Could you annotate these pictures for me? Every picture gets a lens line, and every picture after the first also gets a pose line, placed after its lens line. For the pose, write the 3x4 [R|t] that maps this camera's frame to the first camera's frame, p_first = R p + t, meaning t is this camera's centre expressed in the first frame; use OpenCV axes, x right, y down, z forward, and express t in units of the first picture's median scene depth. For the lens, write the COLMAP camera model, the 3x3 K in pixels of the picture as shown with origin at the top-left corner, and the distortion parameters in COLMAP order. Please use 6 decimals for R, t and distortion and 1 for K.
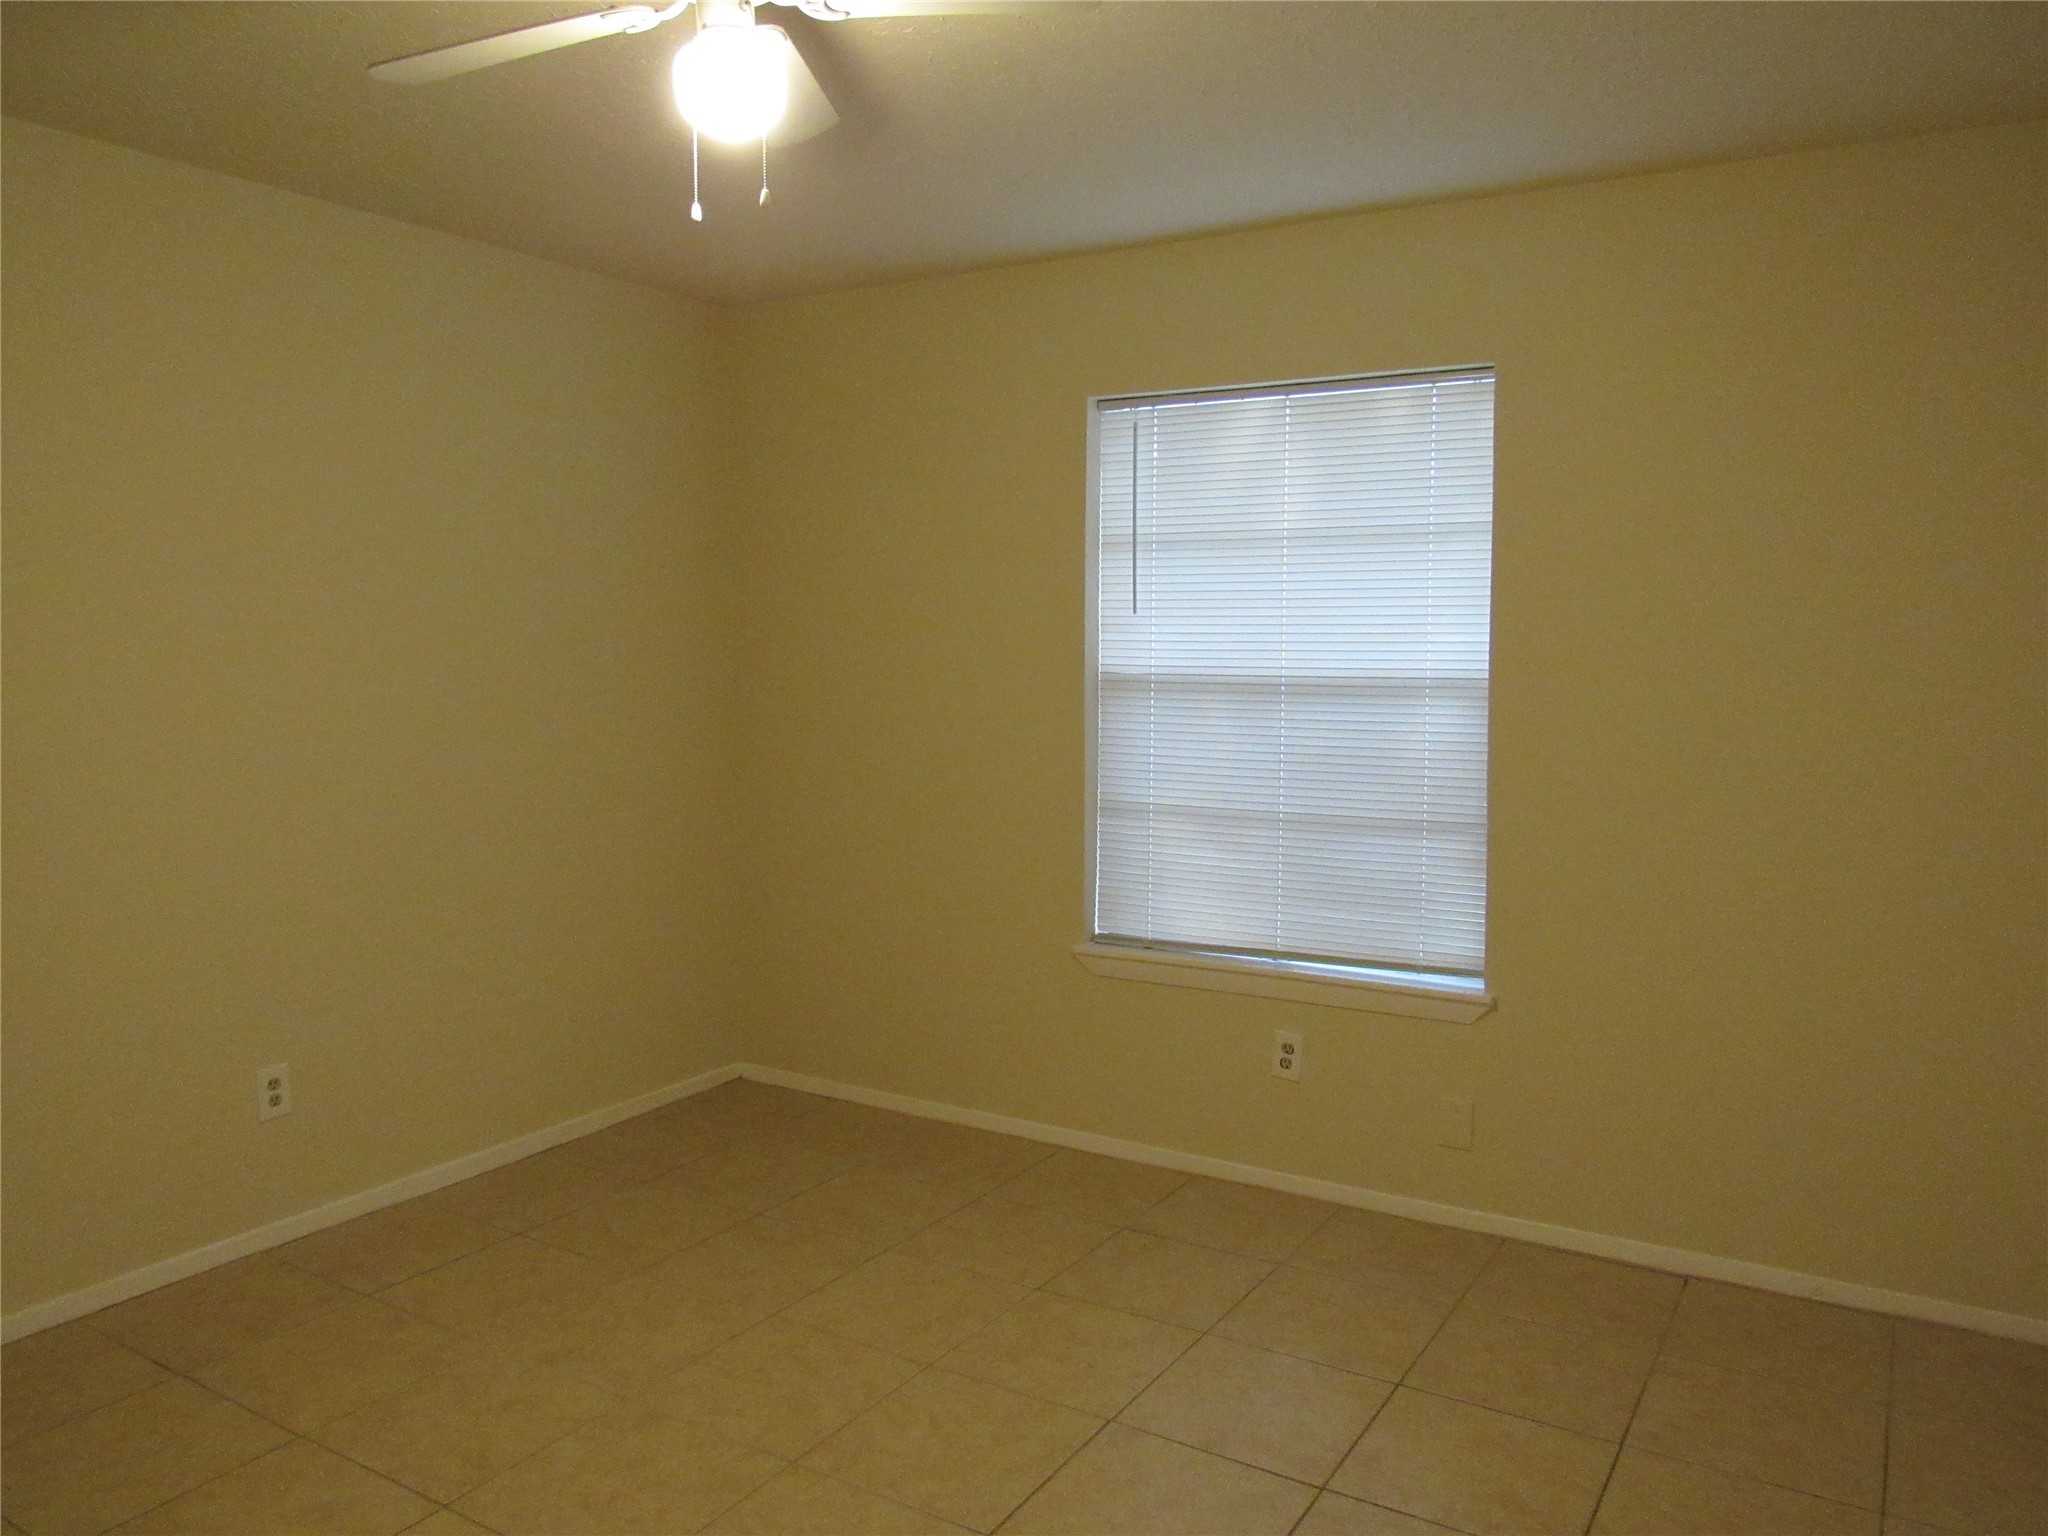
lens RADIAL K [[1475.6, 0, 1024.0], [0, 1475.6, 768.0], [0, 0, 1]] dist [-0.006446, -0.001708]
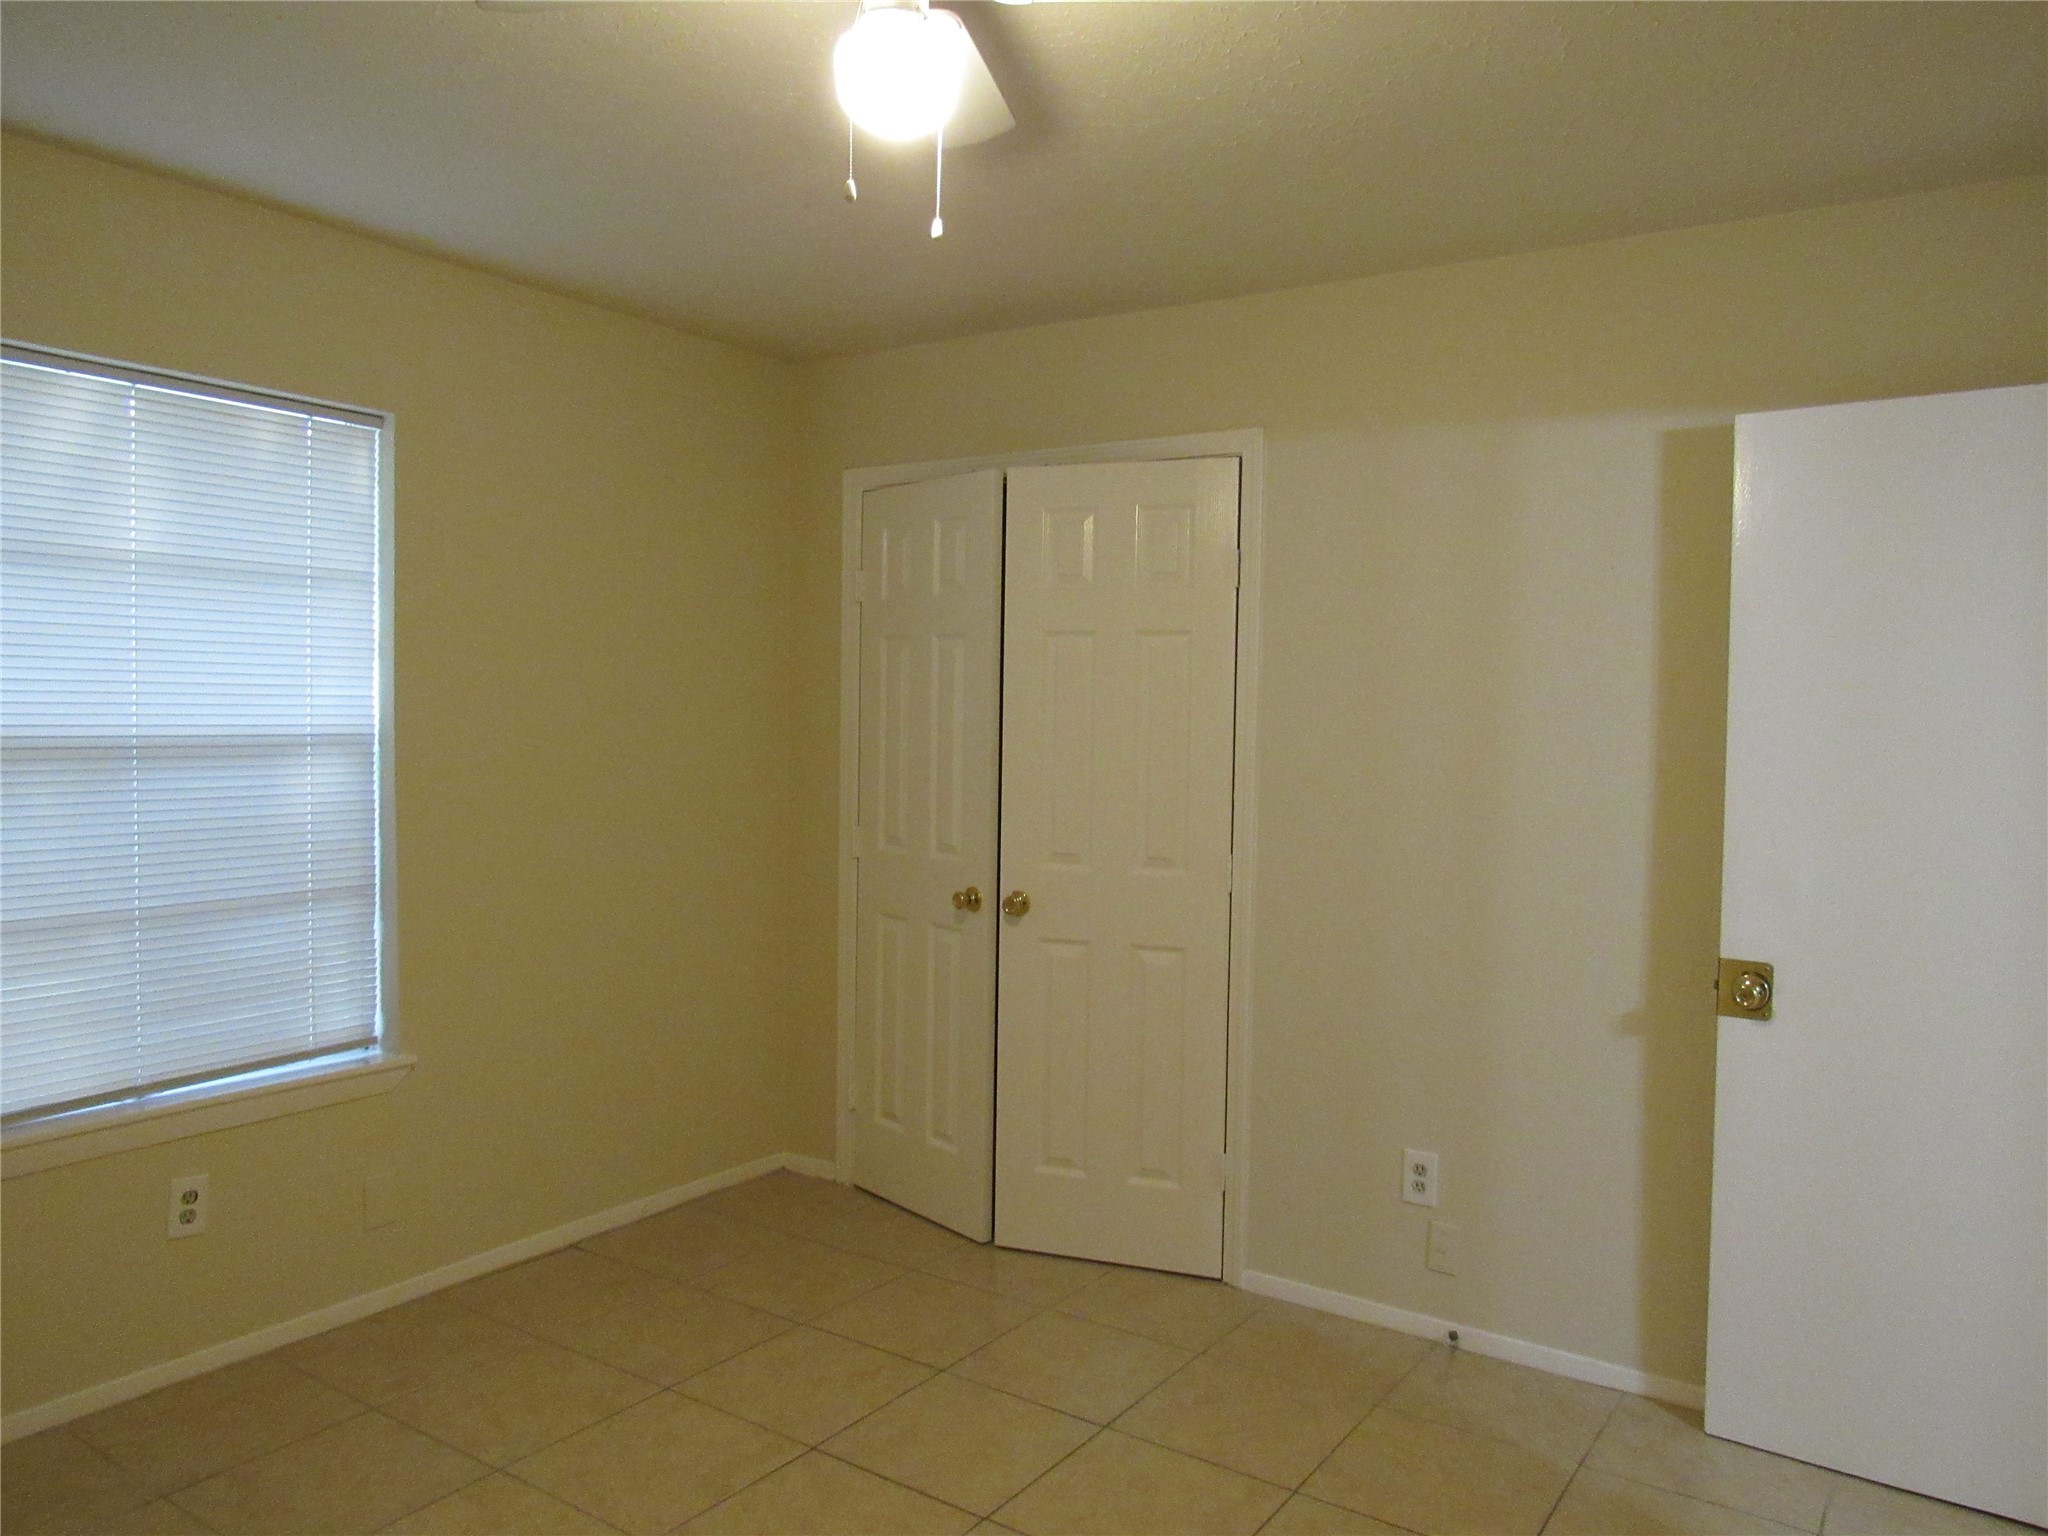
lens RADIAL K [[1475.6, 0, 1024.0], [0, 1475.6, 768.0], [0, 0, 1]] dist [-0.006446, -0.001708]
pose [[0.051324, -0.041987, 0.997799, -0.616450], [0.071404, 0.996713, 0.038268, -0.043635], [-0.996126, 0.069282, 0.054154, 0.510269]]
